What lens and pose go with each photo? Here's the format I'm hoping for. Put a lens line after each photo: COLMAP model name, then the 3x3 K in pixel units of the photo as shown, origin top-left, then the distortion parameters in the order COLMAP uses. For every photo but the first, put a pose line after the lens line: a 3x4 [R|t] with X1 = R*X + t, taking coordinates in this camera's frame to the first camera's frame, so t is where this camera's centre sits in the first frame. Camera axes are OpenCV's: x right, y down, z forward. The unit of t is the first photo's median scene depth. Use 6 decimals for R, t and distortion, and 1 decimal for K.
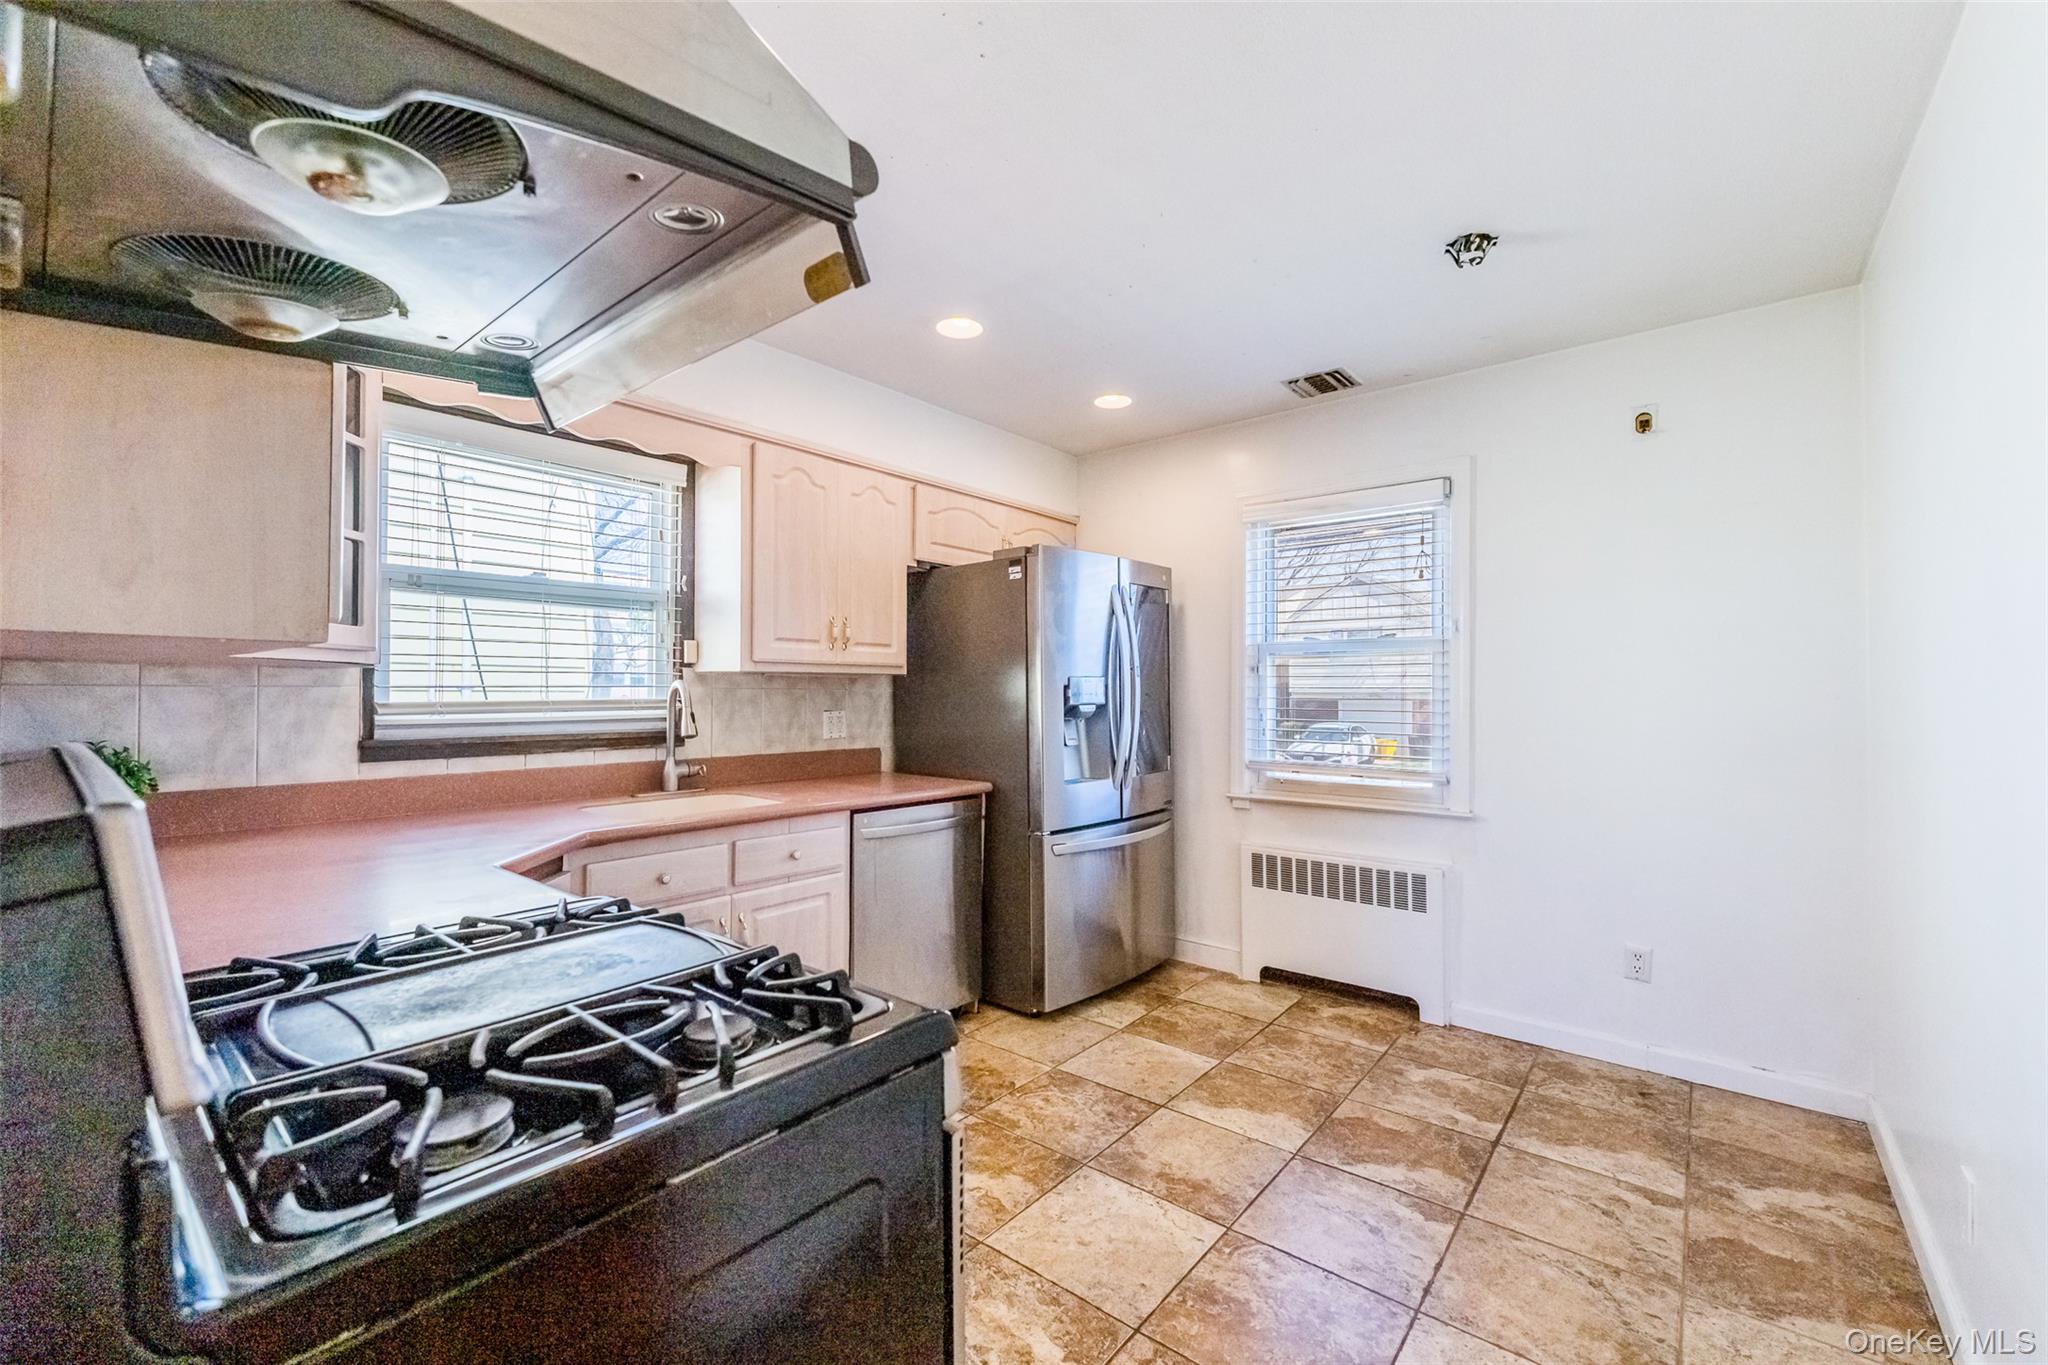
lens RADIAL K [[831.0, 0, 1018.7], [0, 831.0, 685.7], [0, 0, 1]] dist [-0.000695, 0.000246]
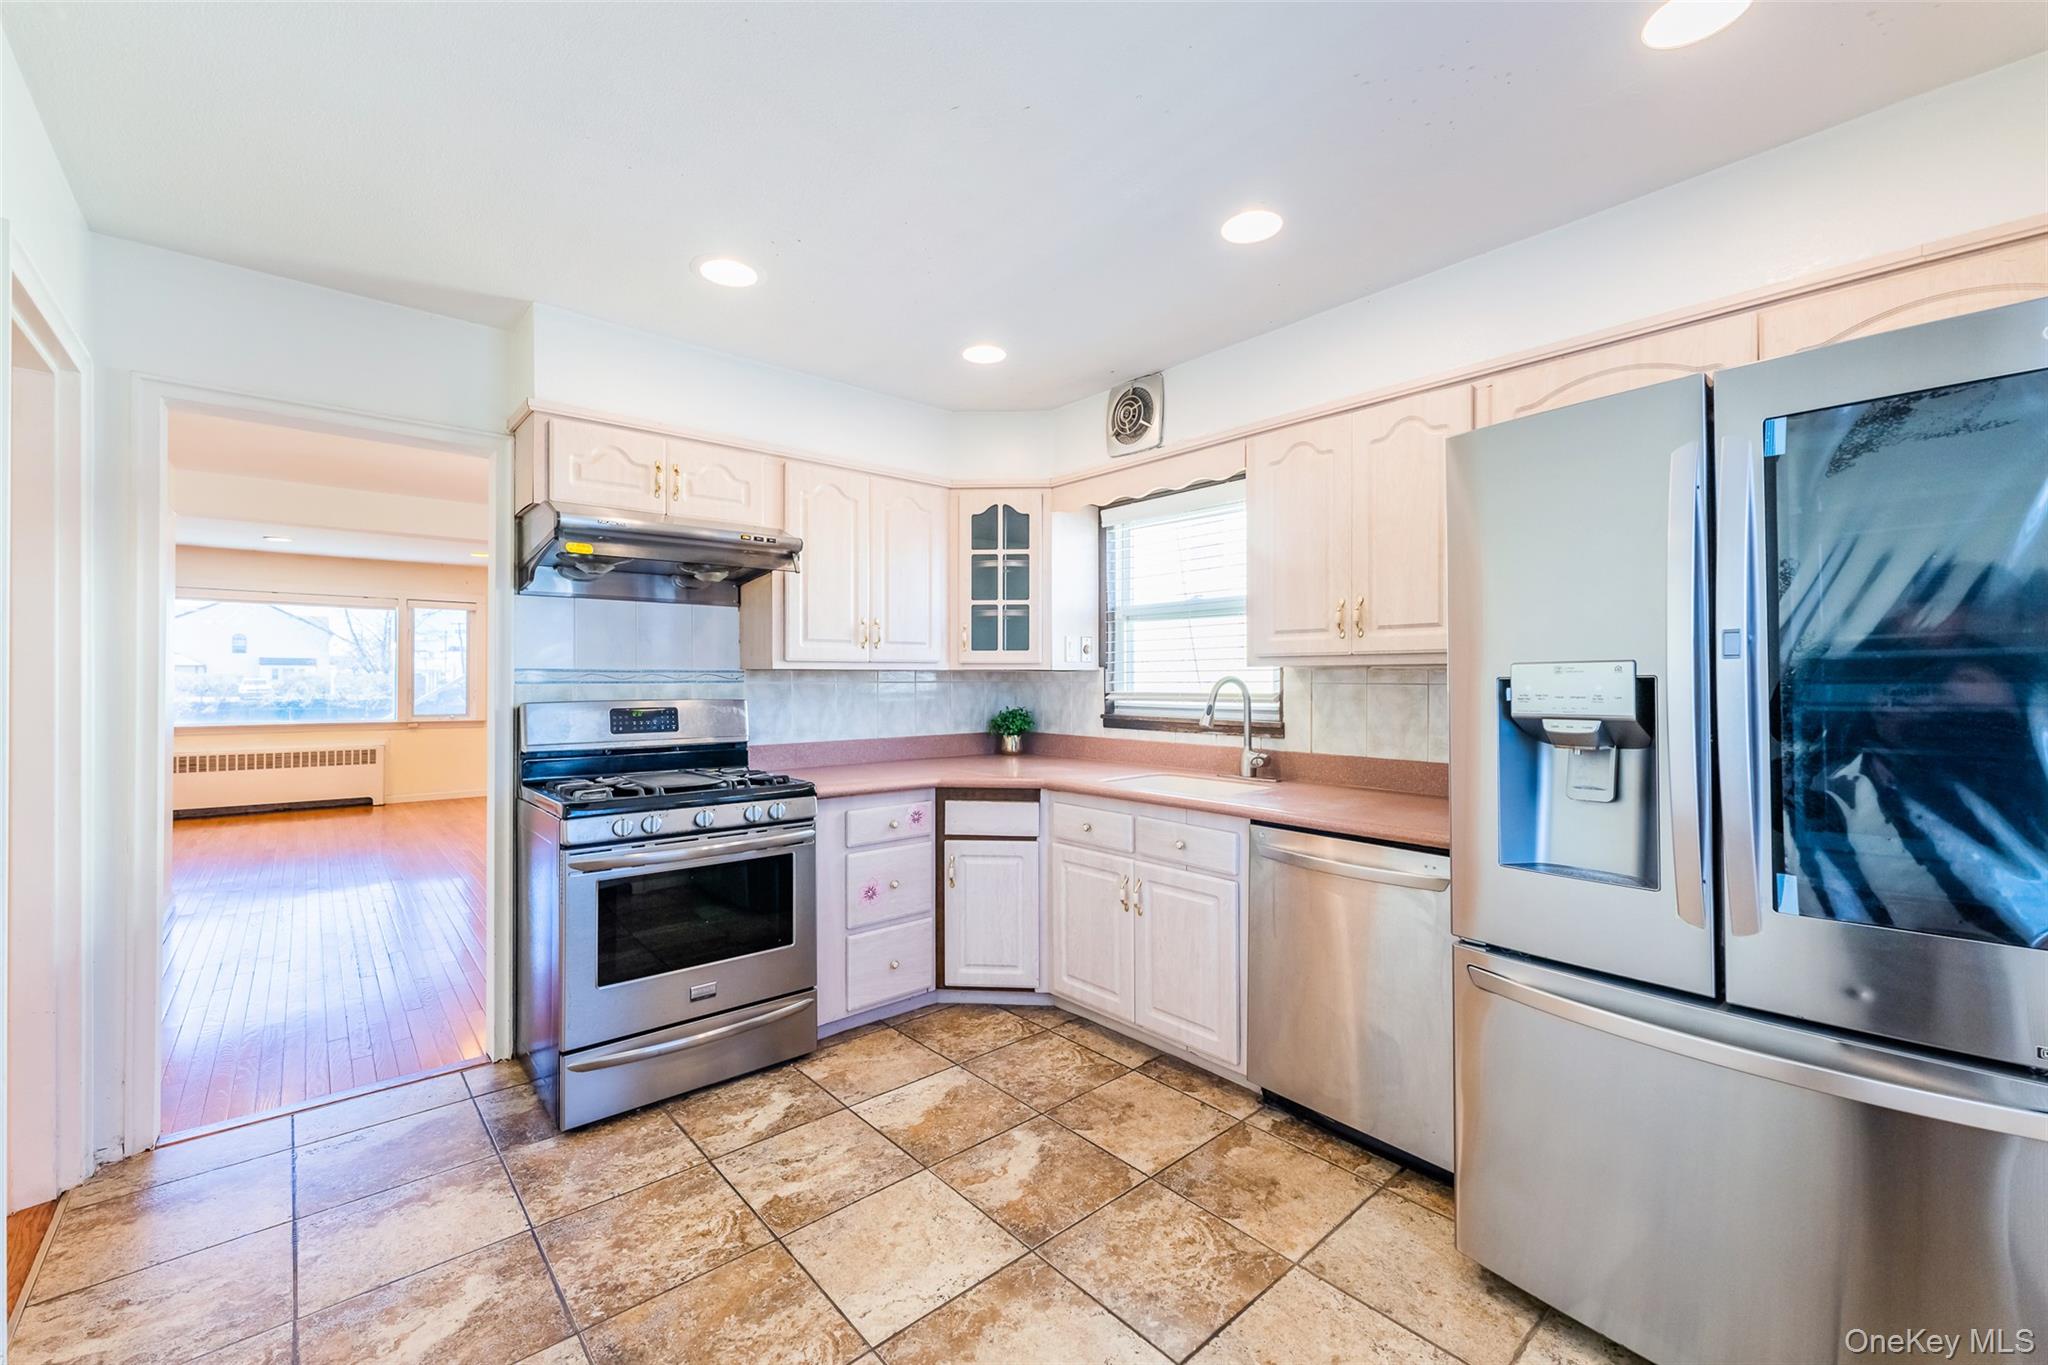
lens RADIAL K [[831.0, 0, 1026.5], [0, 831.0, 677.8], [0, 0, 1]] dist [-0.000695, 0.000246]
pose [[-0.153187, -0.002710, -0.988194, 0.750699], [0.007004, 0.999968, -0.003827, -0.002073], [0.988172, -0.007507, -0.153163, 0.924923]]
